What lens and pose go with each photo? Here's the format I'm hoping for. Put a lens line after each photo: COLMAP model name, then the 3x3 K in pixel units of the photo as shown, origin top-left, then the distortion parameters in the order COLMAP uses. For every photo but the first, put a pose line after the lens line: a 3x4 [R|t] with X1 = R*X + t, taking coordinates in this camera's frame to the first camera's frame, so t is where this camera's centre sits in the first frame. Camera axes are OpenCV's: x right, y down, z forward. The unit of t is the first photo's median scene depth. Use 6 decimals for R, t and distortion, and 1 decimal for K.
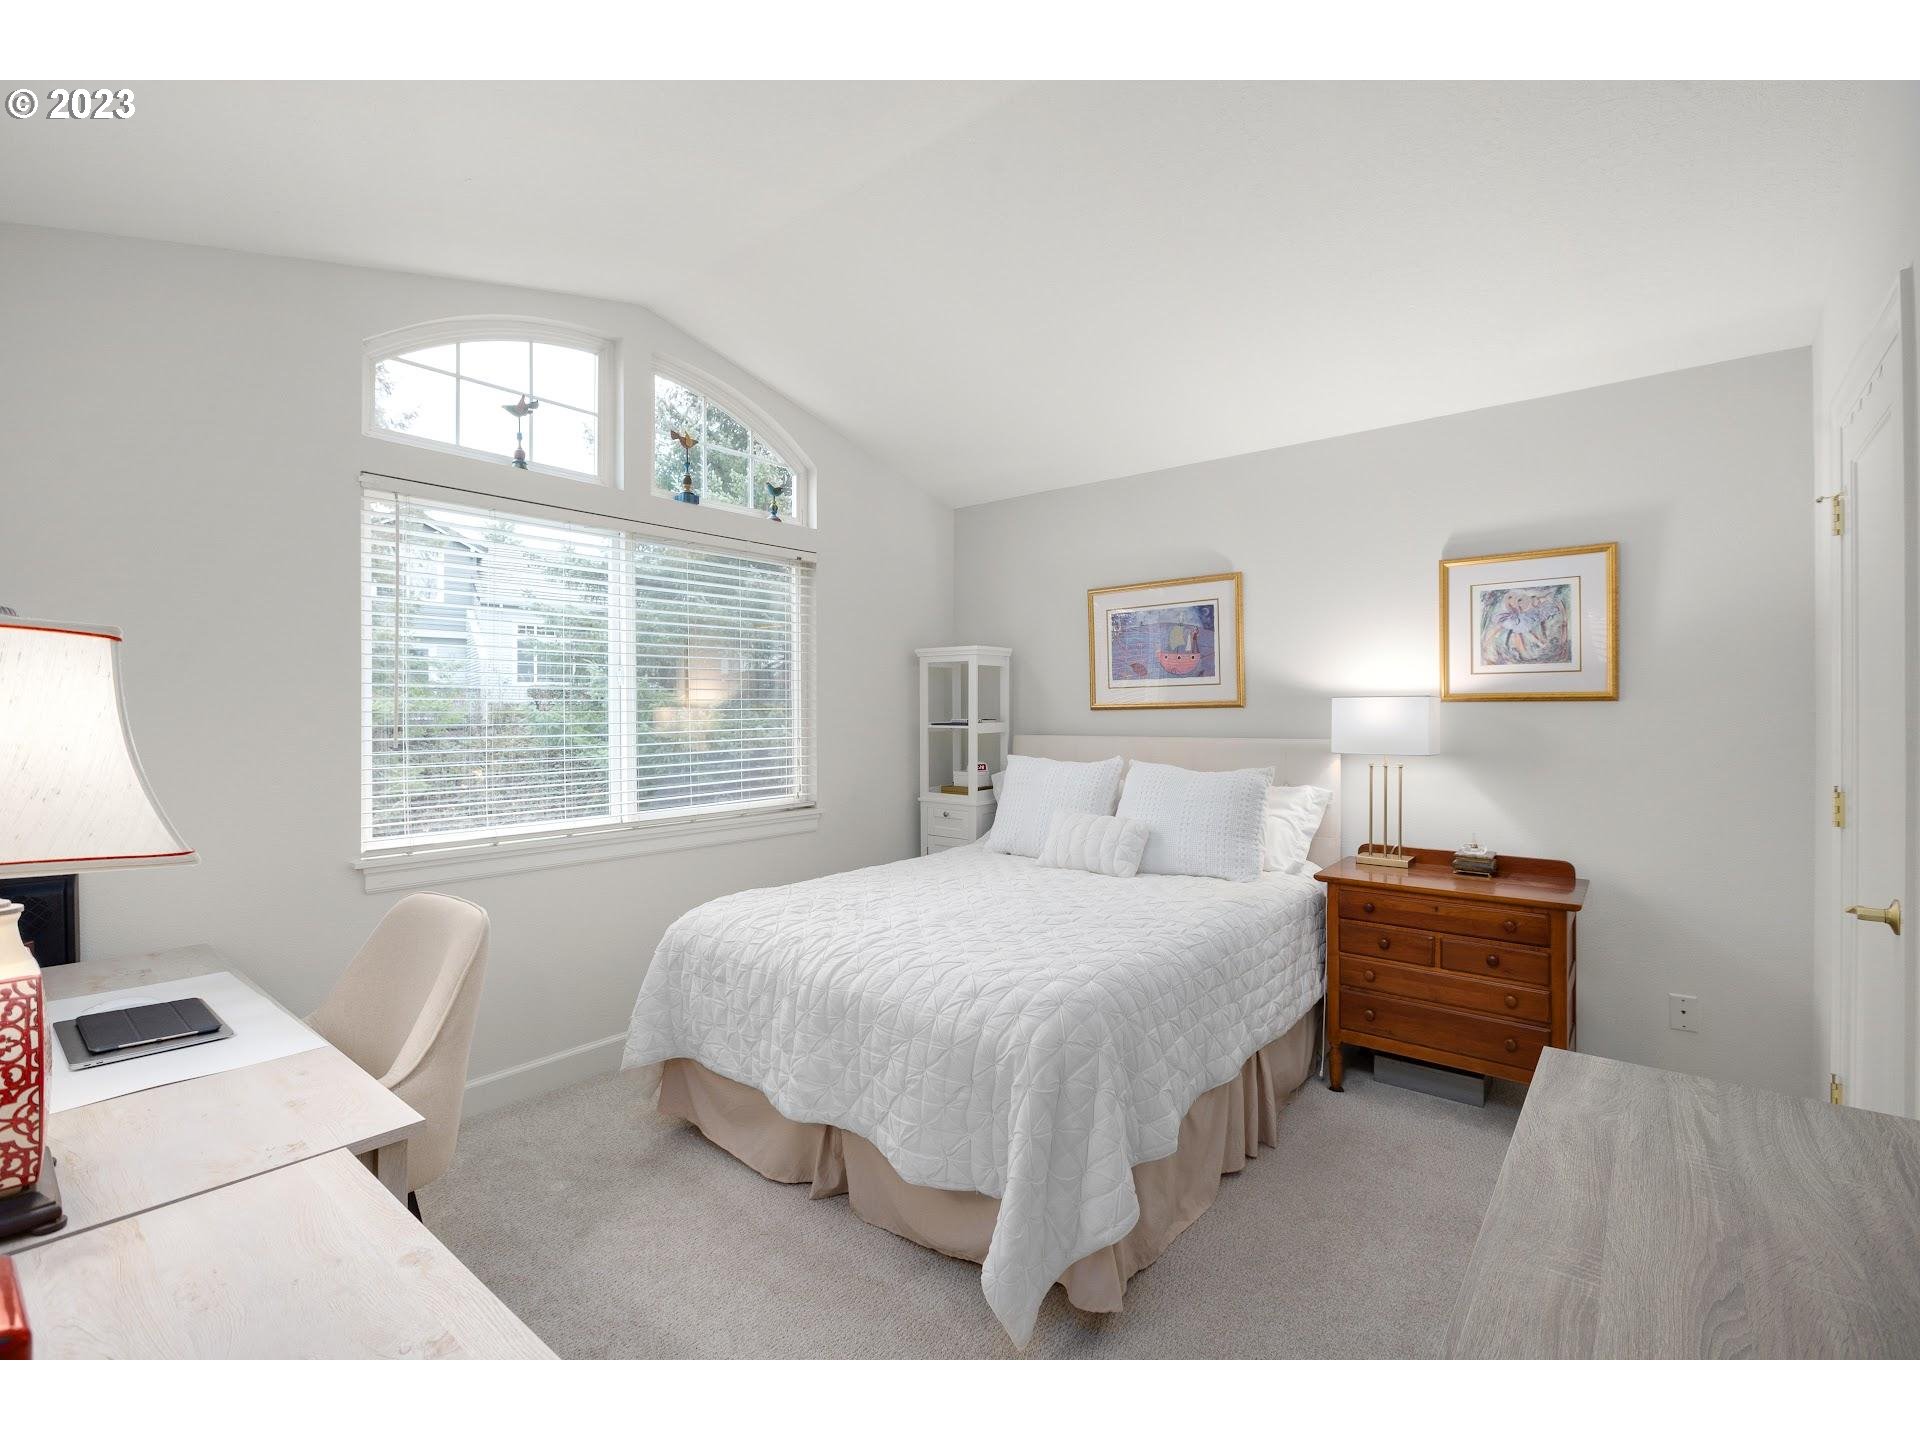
lens RADIAL K [[852.3, 0, 963.9], [0, 852.3, 712.0], [0, 0, 1]] dist [-0.001775, -0.000128]
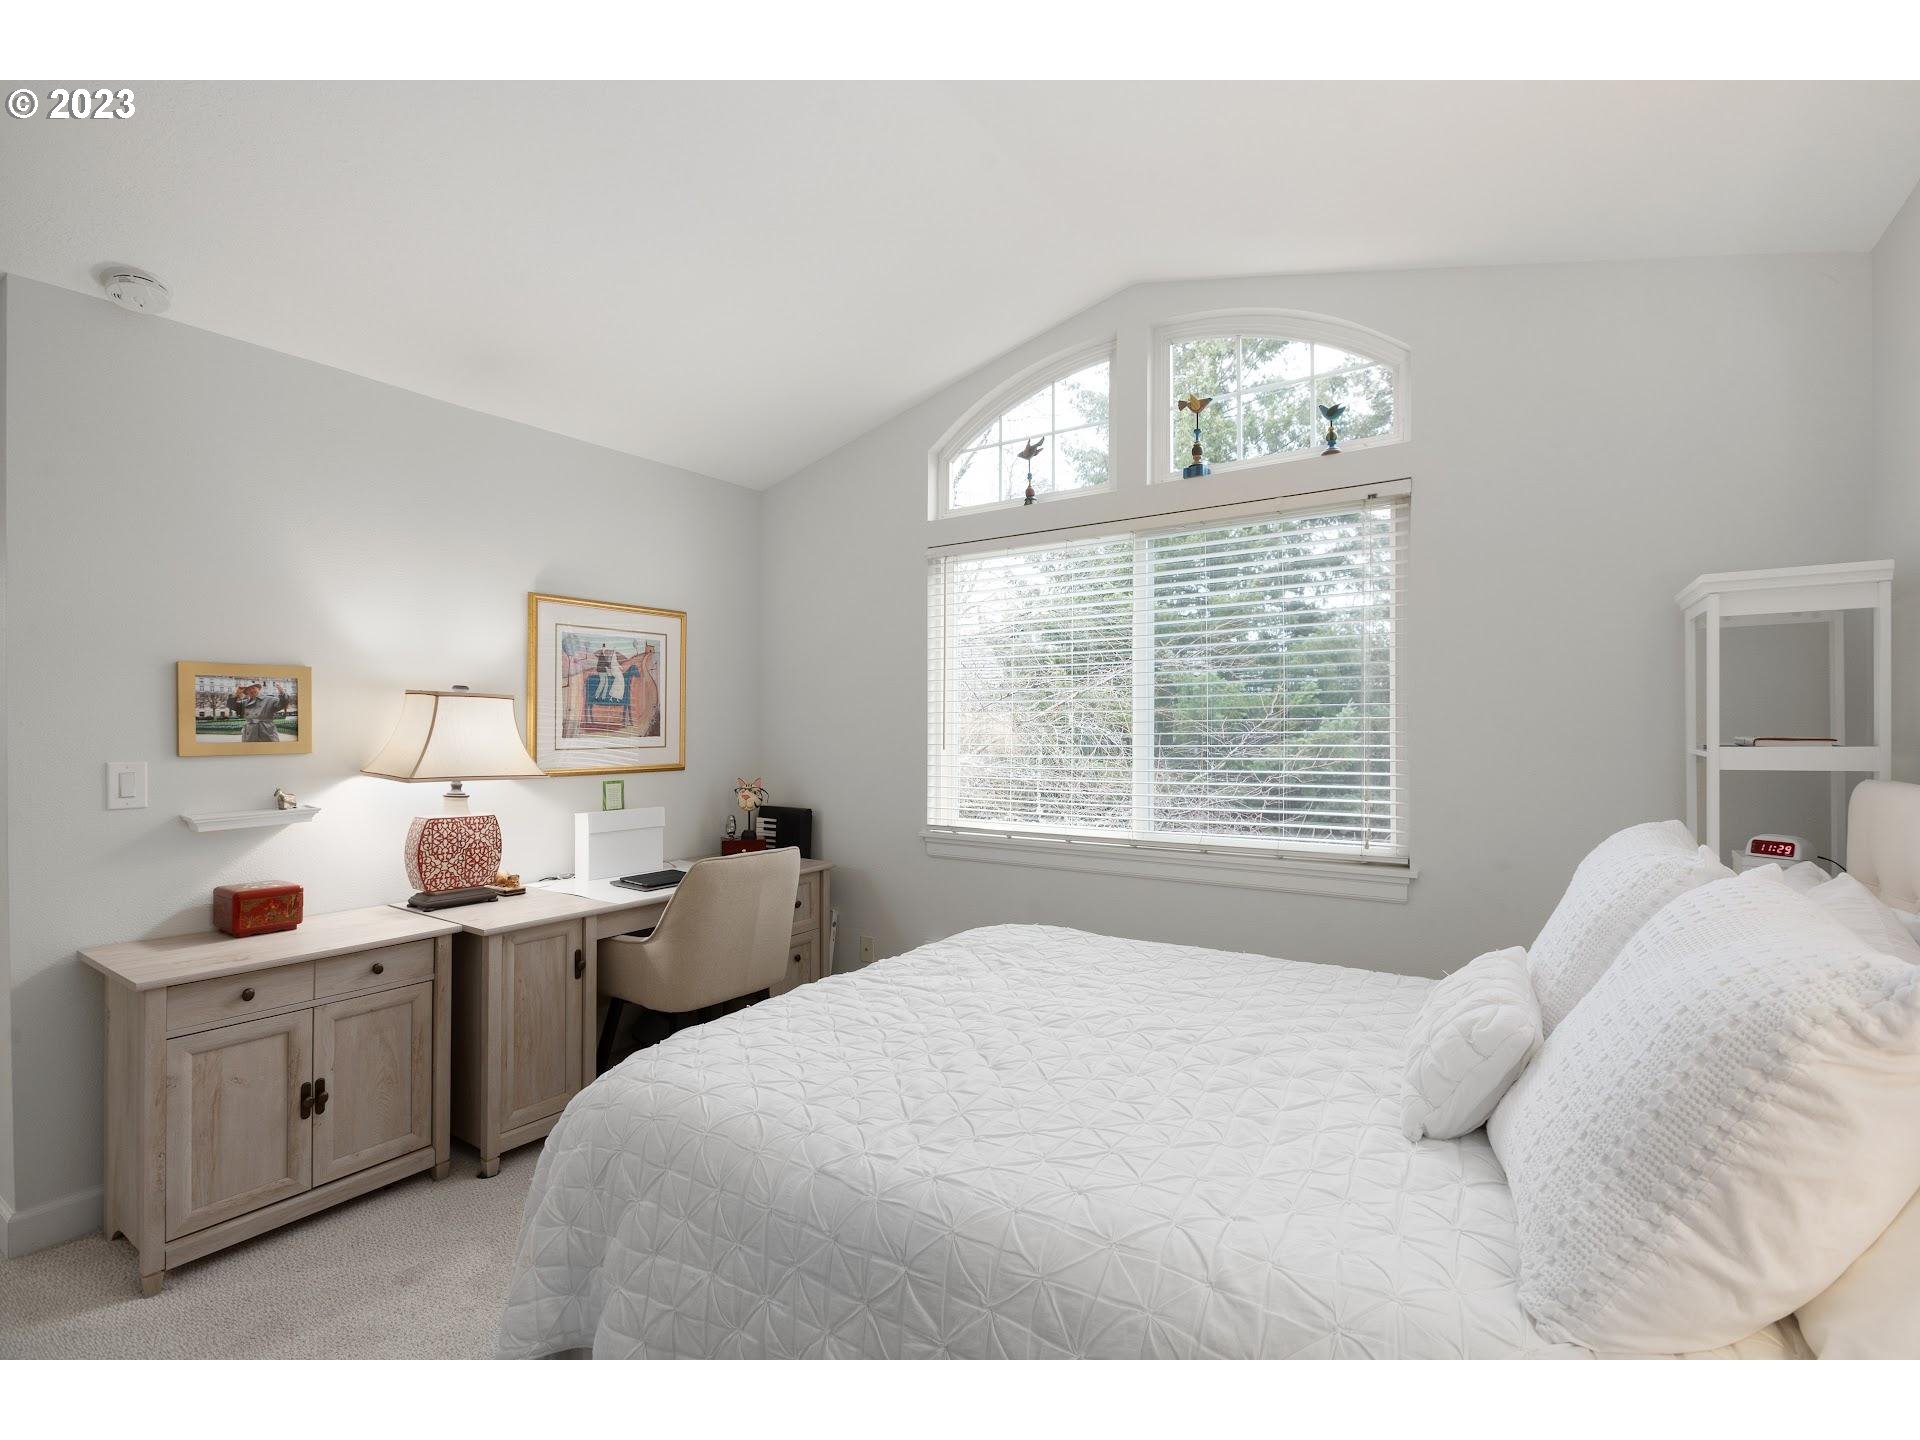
lens RADIAL K [[852.3, 0, 963.9], [0, 852.3, 712.0], [0, 0, 1]] dist [-0.001775, -0.000128]
pose [[0.111993, -0.005809, -0.993692, 0.512569], [0.005243, 0.999972, -0.005255, -0.007033], [0.993695, -0.004621, 0.112020, 0.694412]]
